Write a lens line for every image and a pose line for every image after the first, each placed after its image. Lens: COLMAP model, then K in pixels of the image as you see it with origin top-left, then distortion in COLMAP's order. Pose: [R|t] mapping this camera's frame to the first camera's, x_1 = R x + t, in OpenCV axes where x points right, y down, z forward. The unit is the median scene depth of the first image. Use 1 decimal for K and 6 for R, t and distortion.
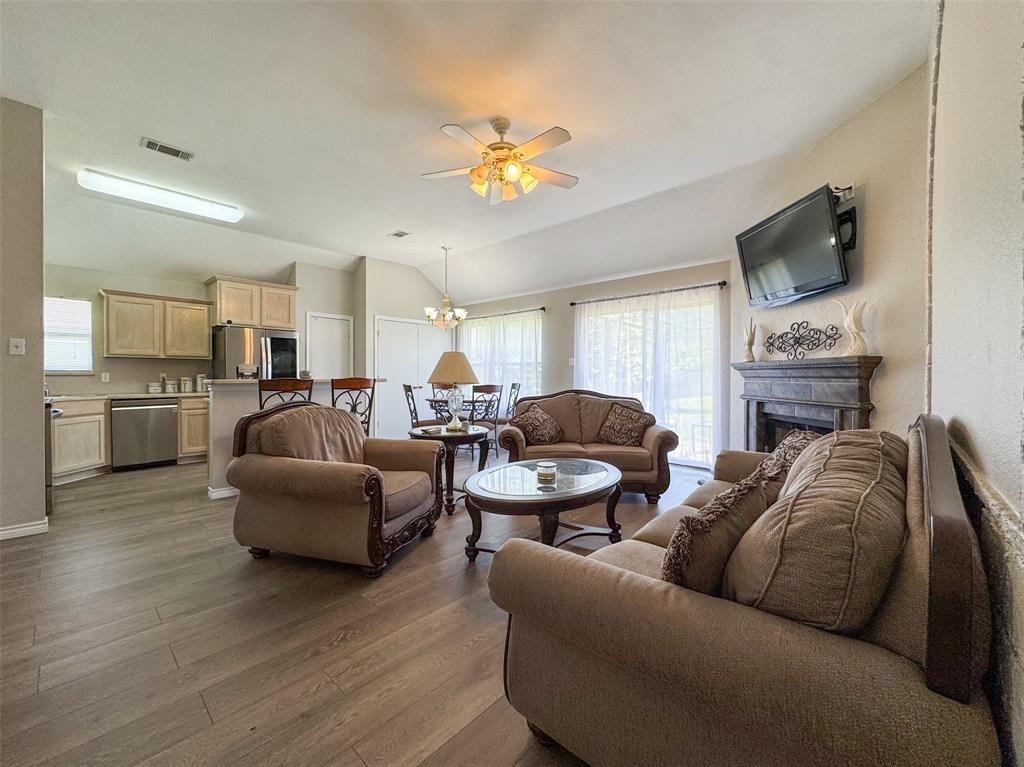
lens RADIAL K [[417.4, 0, 513.9], [0, 417.4, 380.1], [0, 0, 1]] dist [-0.001332, -0.000030]
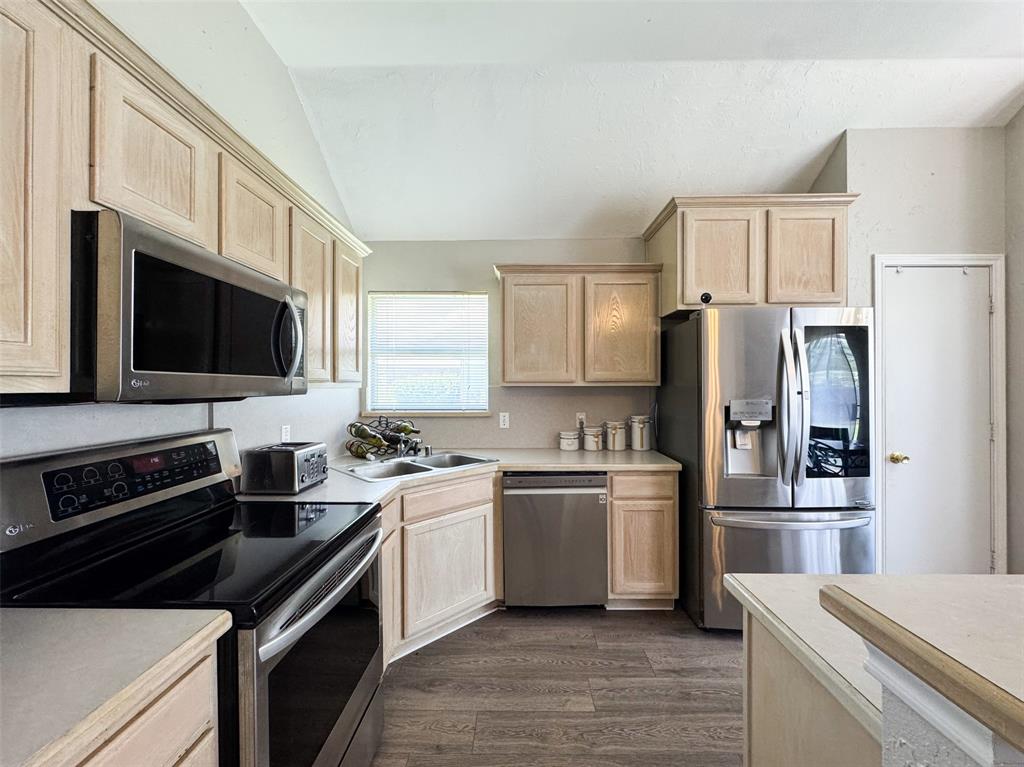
lens RADIAL K [[417.4, 0, 515.6], [0, 417.4, 385.2], [0, 0, 1]] dist [-0.001332, -0.000030]
pose [[0.668733, -0.002658, -0.743498, -0.521730], [-0.000761, 0.999991, -0.004260, -0.052857], [0.743503, 0.003415, 0.668724, 0.606144]]
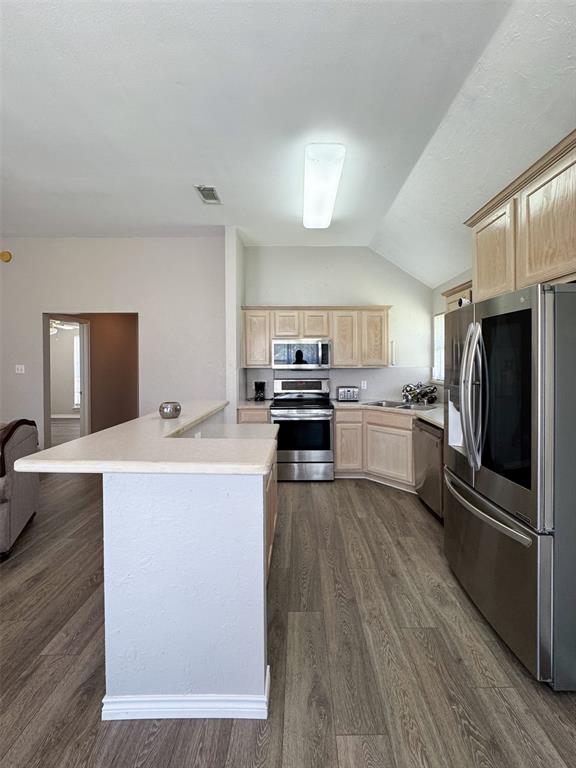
lens RADIAL K [[313.1, 0, 292.7], [0, 313.1, 361.0], [0, 0, 1]] dist [-0.001332, -0.000030]
pose [[-0.742170, -0.007476, -0.670169, -0.277568], [-0.015526, 0.999861, 0.006041, -0.067151], [0.670031, 0.014889, -0.742184, 1.197969]]
